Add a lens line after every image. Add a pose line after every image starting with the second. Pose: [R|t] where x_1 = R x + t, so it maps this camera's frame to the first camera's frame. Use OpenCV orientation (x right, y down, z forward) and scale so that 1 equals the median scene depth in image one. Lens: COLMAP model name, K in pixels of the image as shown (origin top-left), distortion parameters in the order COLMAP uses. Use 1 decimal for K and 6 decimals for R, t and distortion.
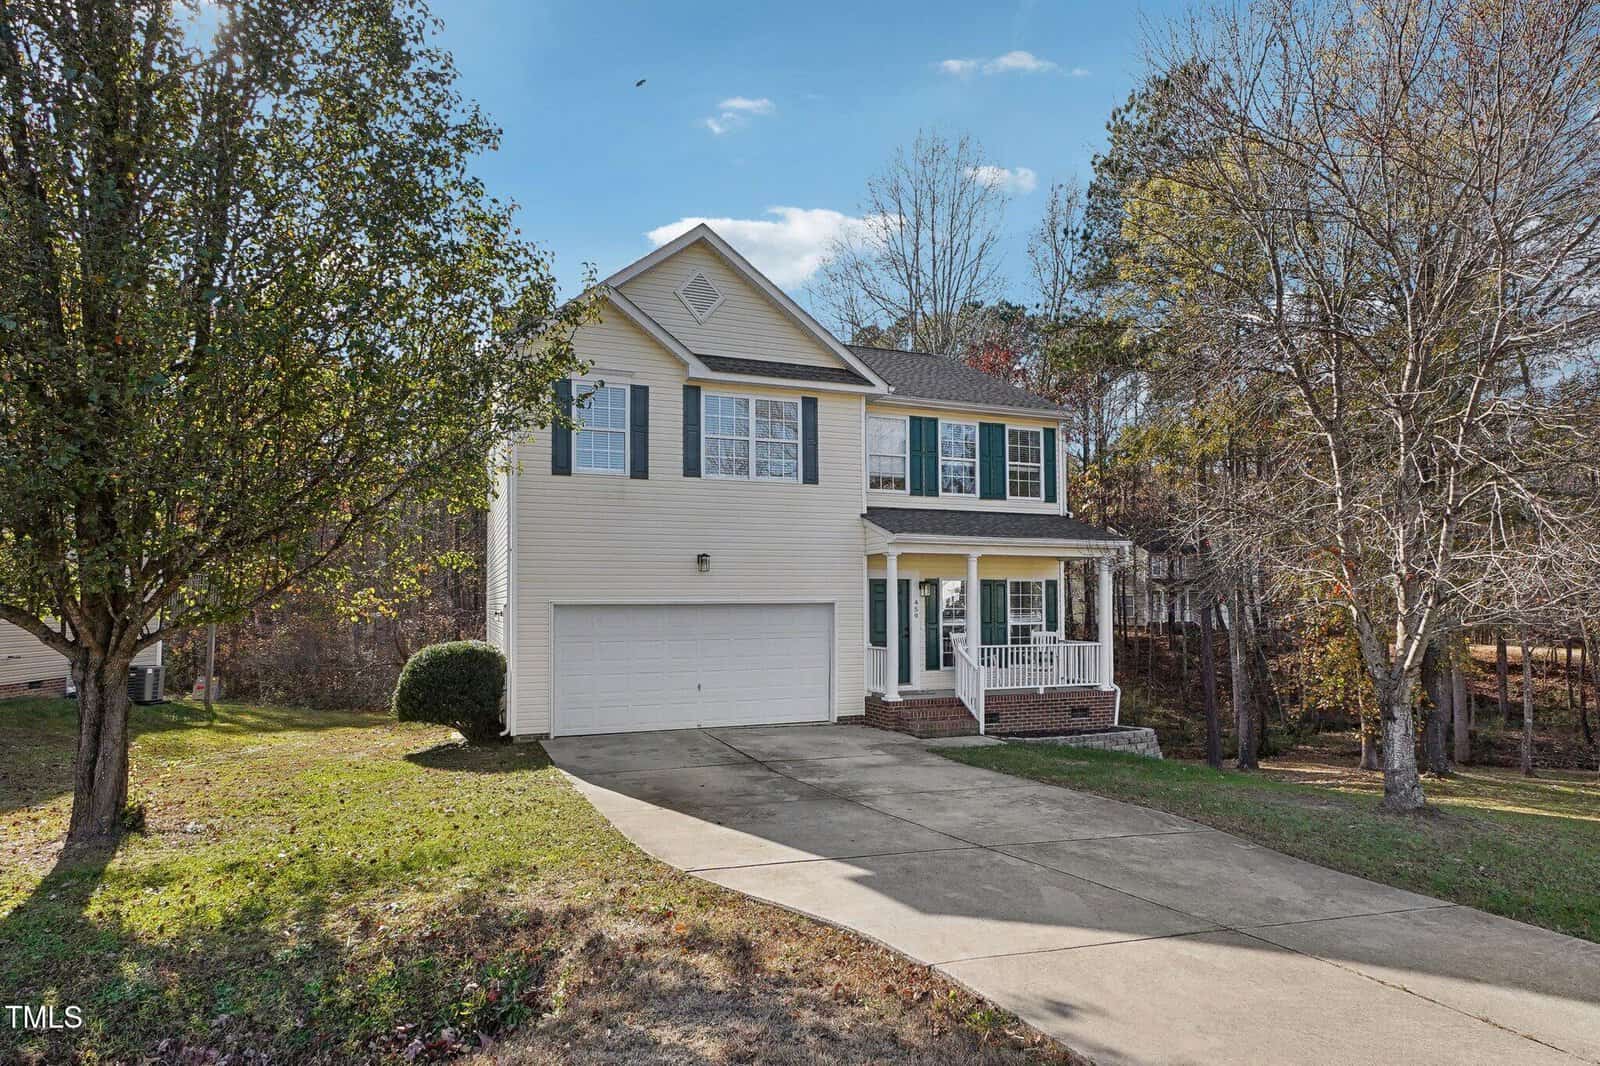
lens RADIAL K [[868.9, 0, 800.0], [0, 868.9, 533.0], [0, 0, 1]] dist [-0.039215, 0.033114]
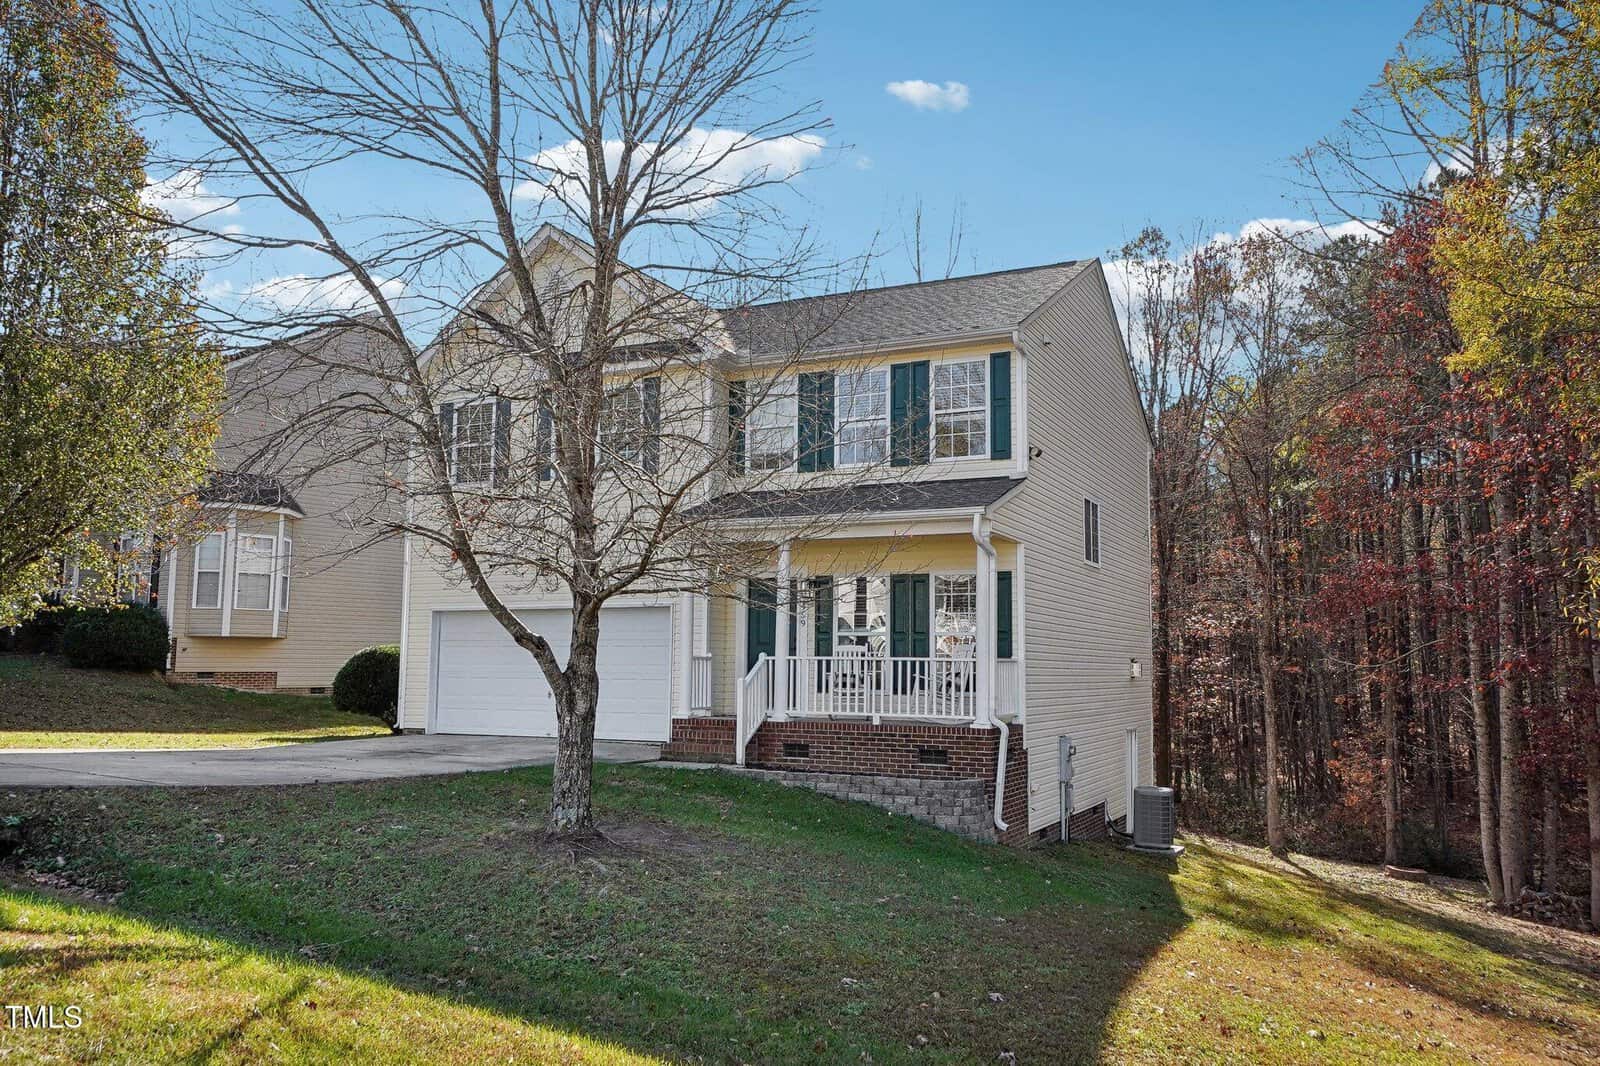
lens RADIAL K [[1252.4, 0, 800.0], [0, 1252.4, 533.0], [0, 0, 1]] dist [0.042130, -0.000499]
pose [[0.689370, -0.062914, -0.721672, 1.030789], [0.052328, 0.997944, -0.037013, 0.059466], [0.722517, -0.012248, 0.691245, 0.219185]]
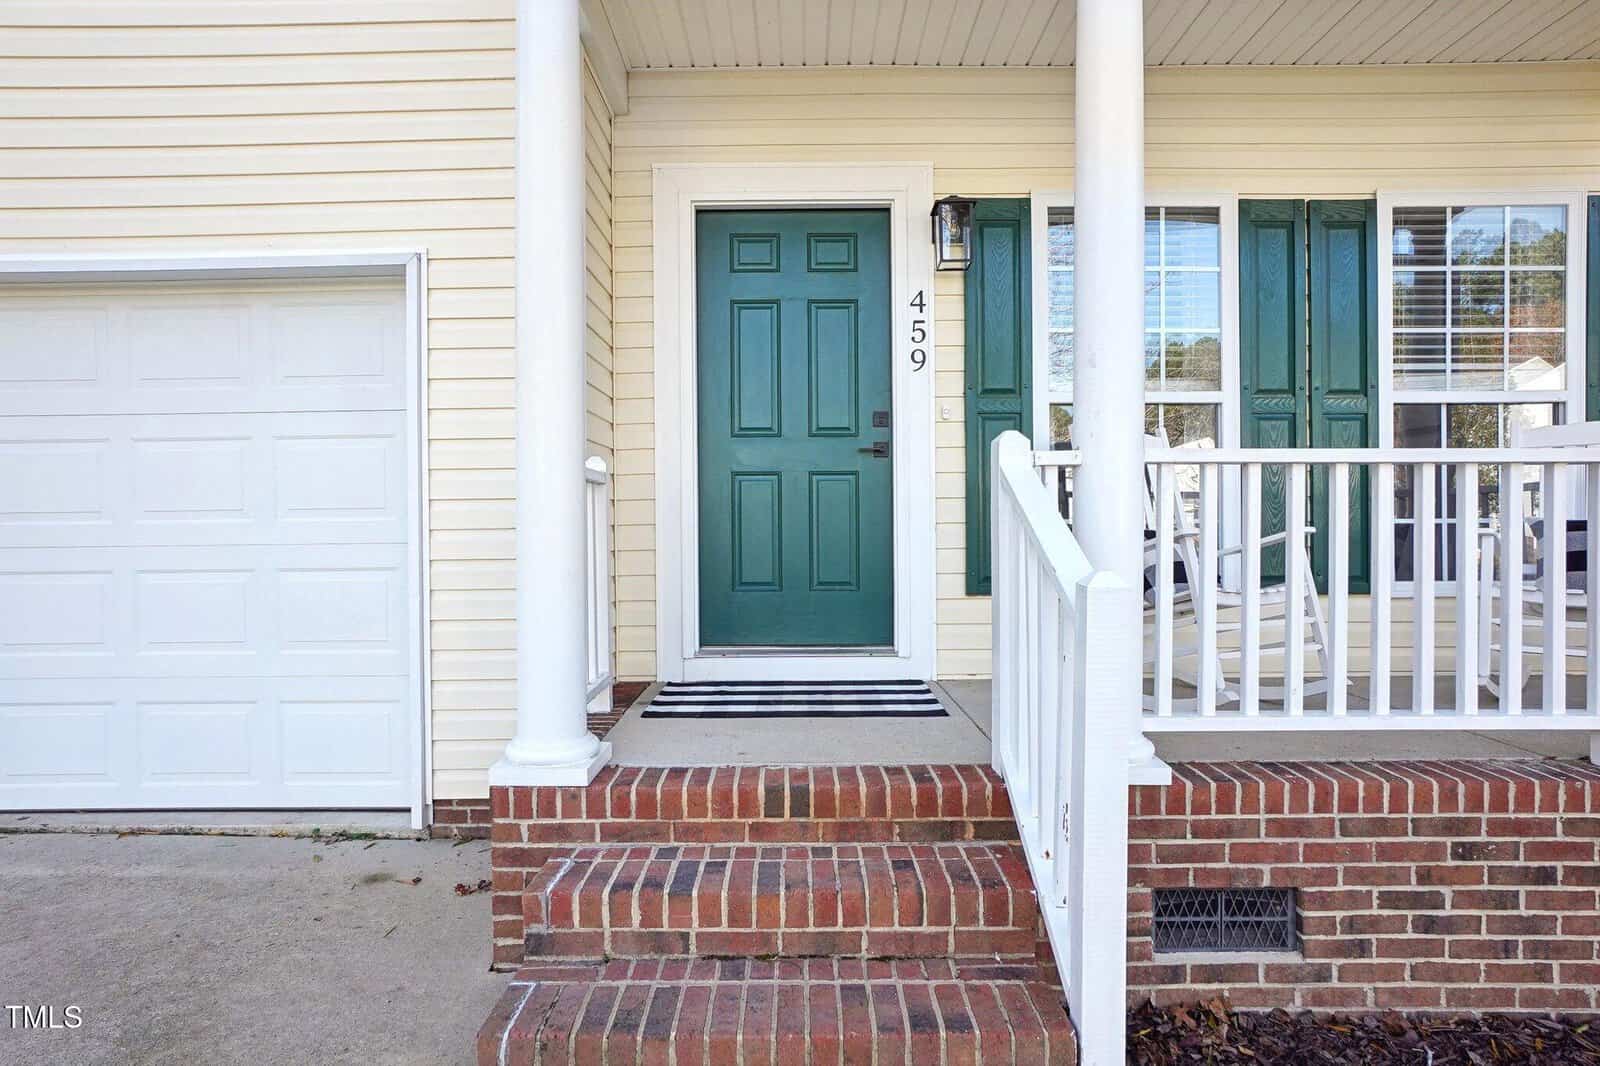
lens RADIAL K [[908.5, 0, 799.5], [0, 908.5, 507.9], [0, 0, 1]] dist [0.003582, 0.000892]
pose [[0.928299, -0.011154, -0.371668, 0.206453], [0.035105, 0.997714, 0.057738, 0.127428], [0.370175, -0.066645, 0.926568, 0.813924]]
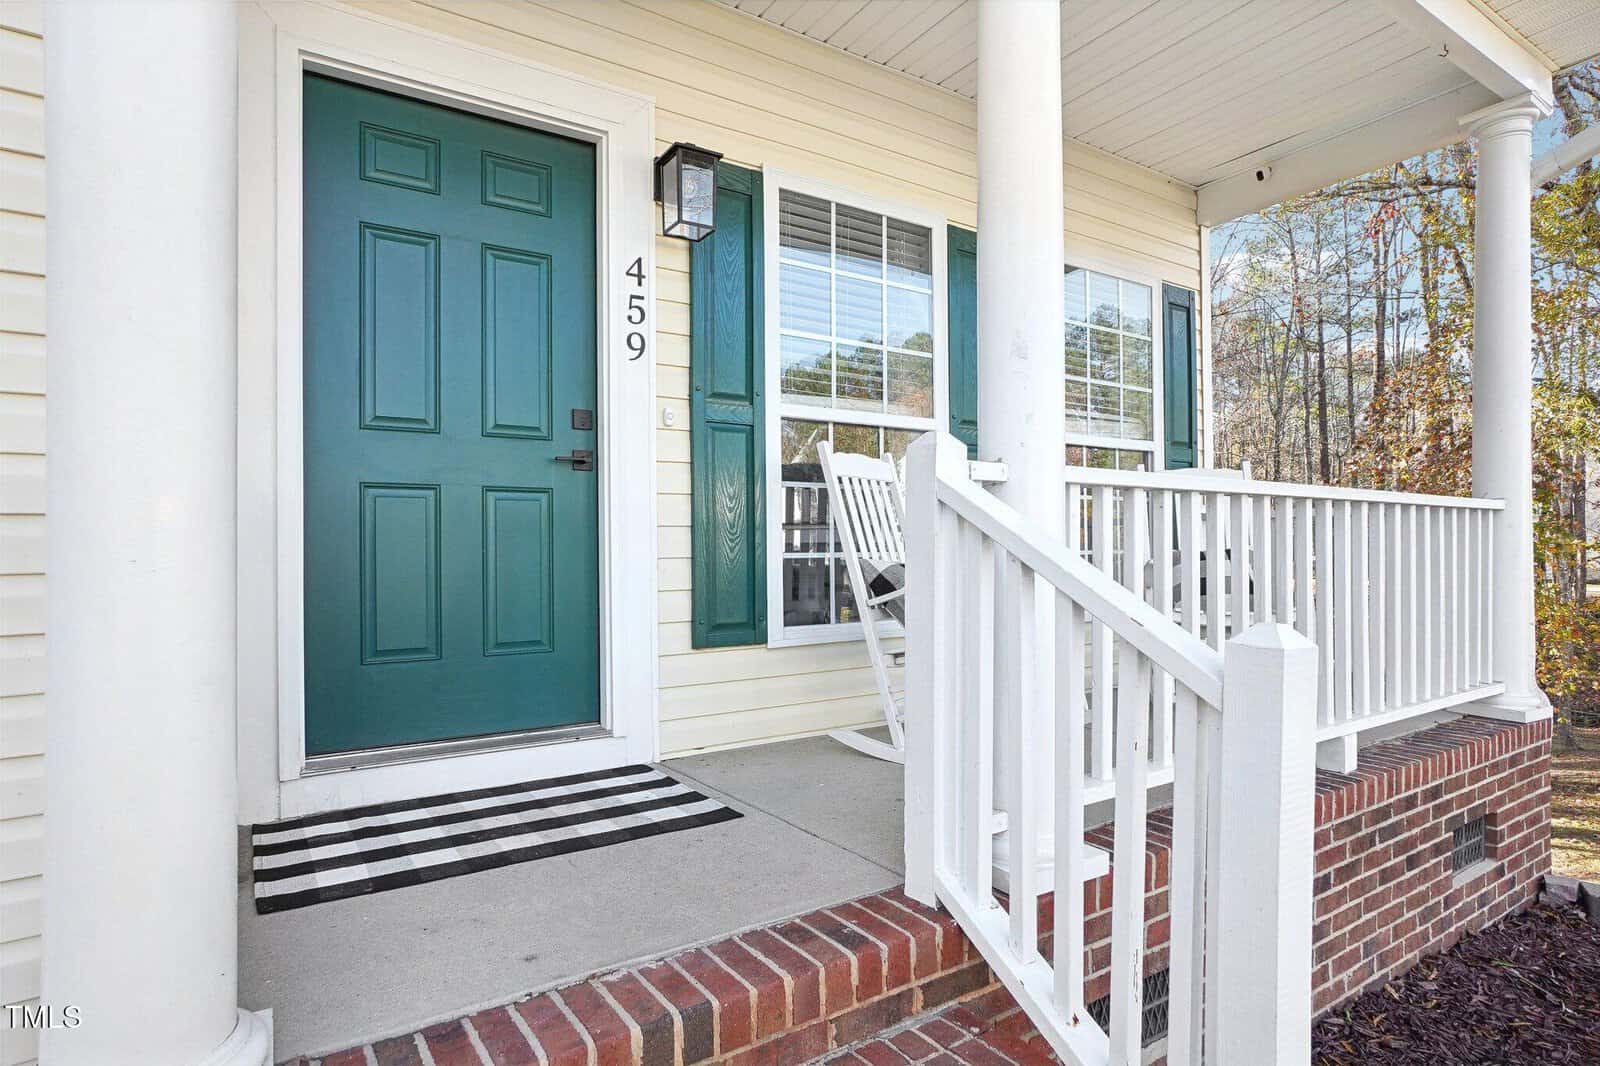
lens RADIAL K [[868.9, 0, 800.0], [0, 868.9, 533.0], [0, 0, 1]] dist [-0.039215, 0.033114]
pose [[0.975874, -0.006005, 0.218253, 0.136068], [-0.006836, 0.998291, 0.058033, 0.131038], [-0.218229, -0.058125, 0.974165, 0.873586]]
